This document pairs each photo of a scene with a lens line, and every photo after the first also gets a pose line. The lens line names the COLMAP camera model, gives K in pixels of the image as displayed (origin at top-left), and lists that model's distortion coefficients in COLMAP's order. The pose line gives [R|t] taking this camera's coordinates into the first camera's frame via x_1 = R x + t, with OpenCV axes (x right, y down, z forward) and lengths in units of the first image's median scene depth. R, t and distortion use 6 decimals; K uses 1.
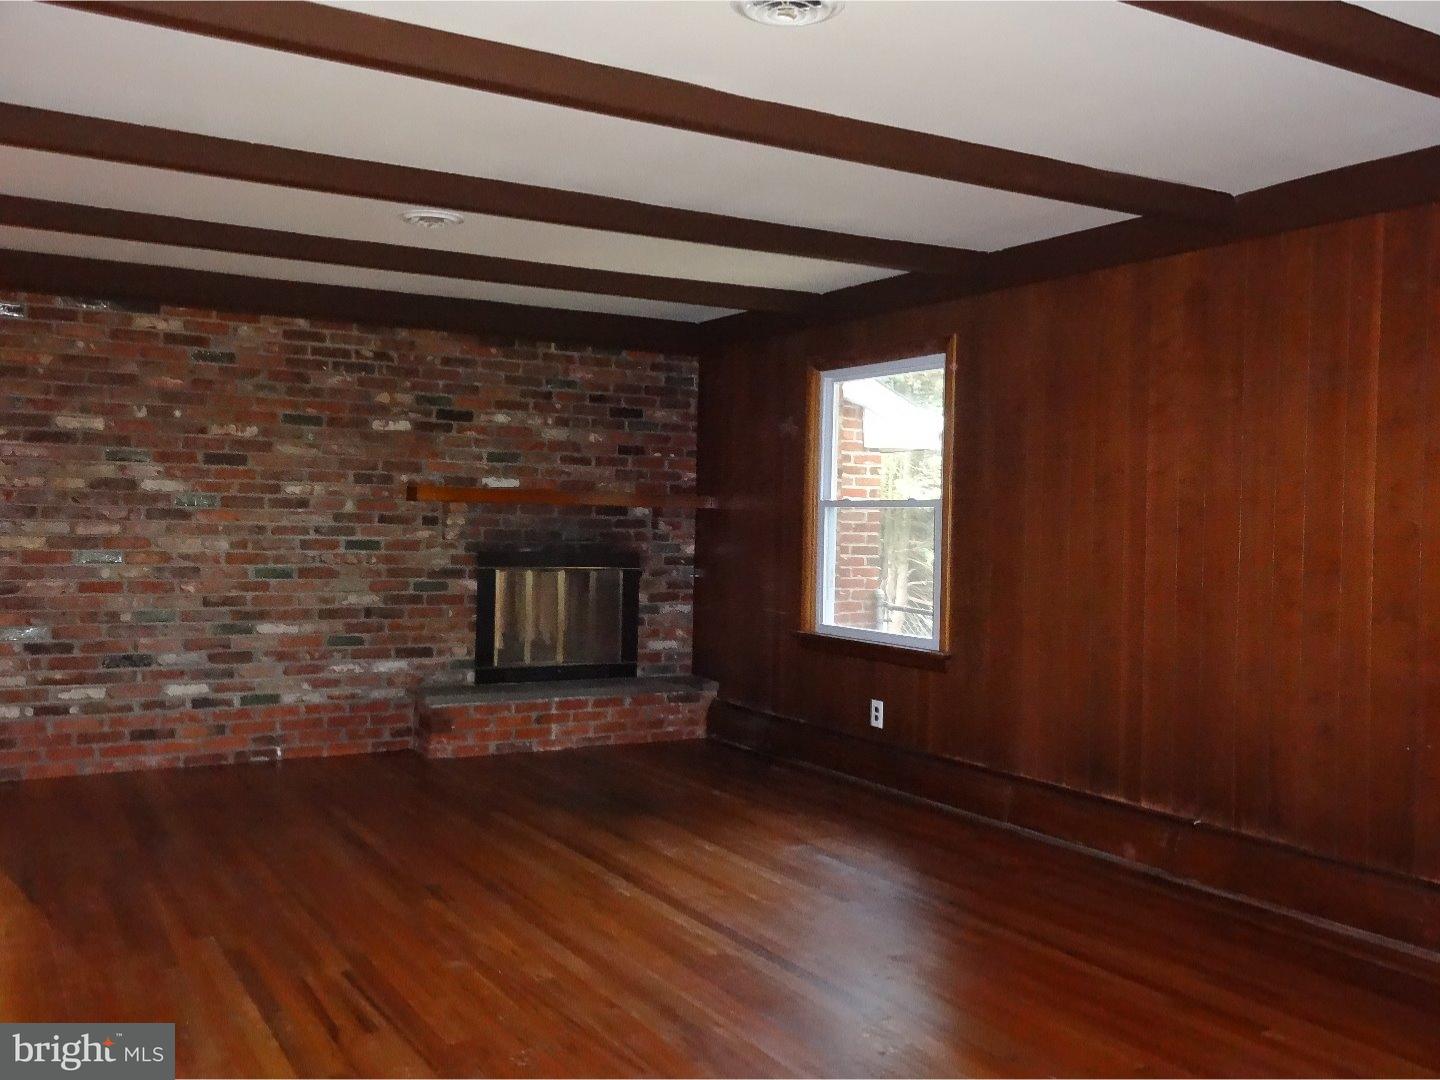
lens RADIAL K [[1323.6, 0, 721.1], [0, 1323.6, 537.6], [0, 0, 1]] dist [0.016245, 0.000000]
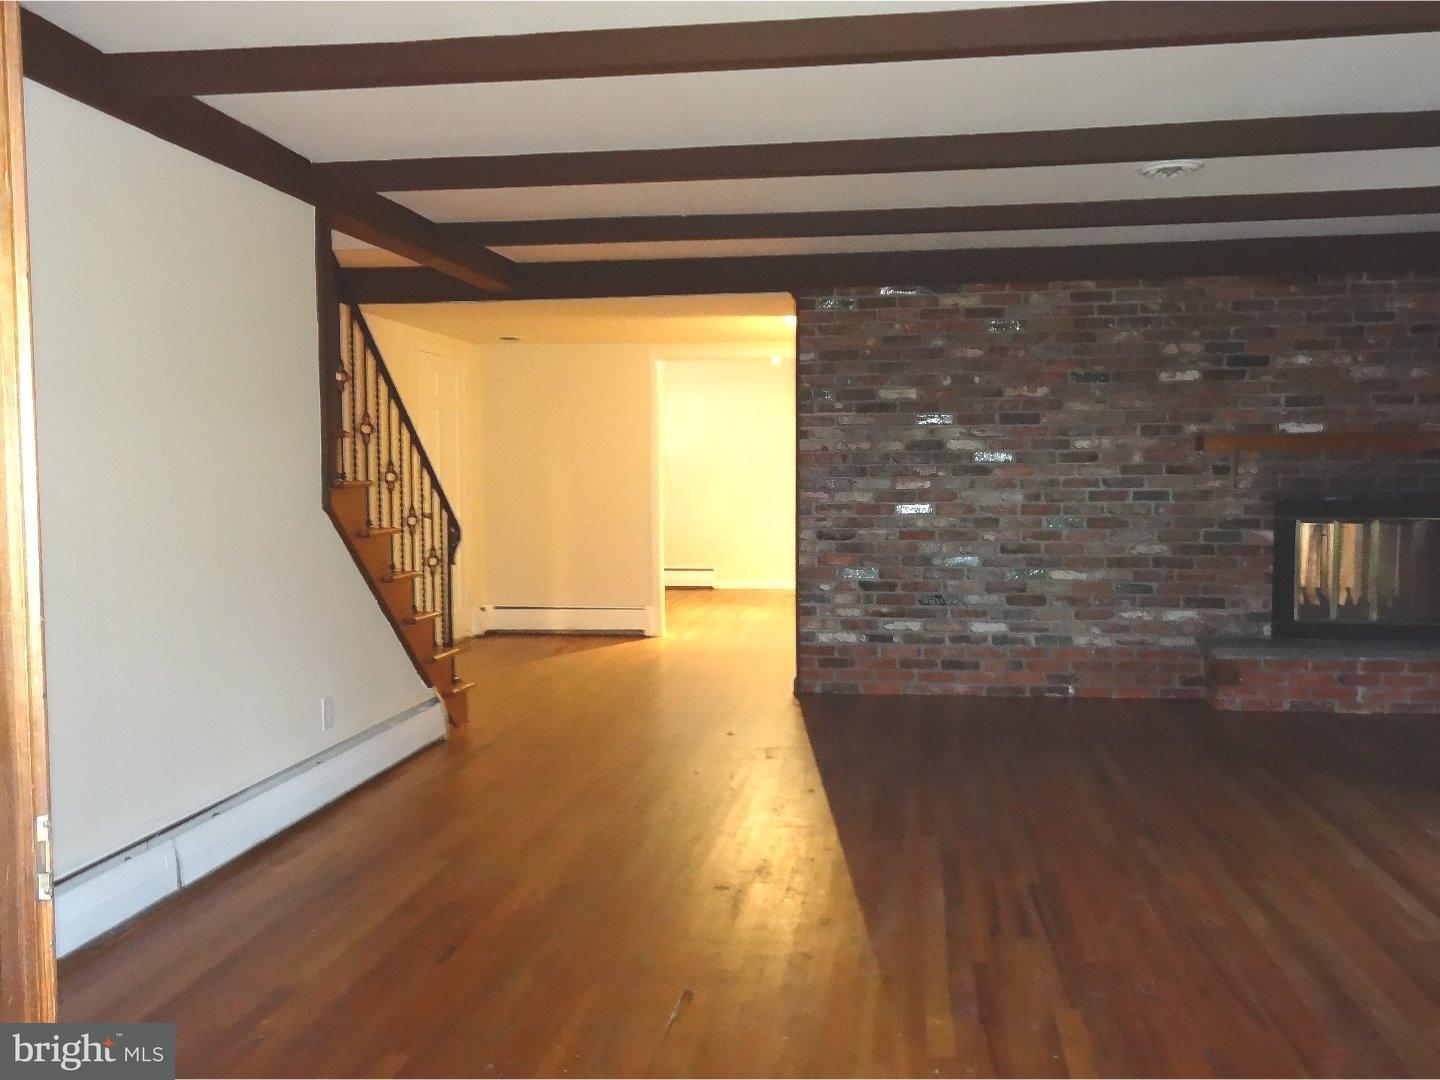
lens RADIAL K [[1323.6, 0, 722.2], [0, 1323.6, 542.9], [0, 0, 1]] dist [0.016245, 0.000000]
pose [[0.773352, 0.009930, -0.633899, 0.126418], [0.015513, 0.999282, 0.034580, 0.001473], [0.633787, -0.036577, 0.772642, -0.000591]]
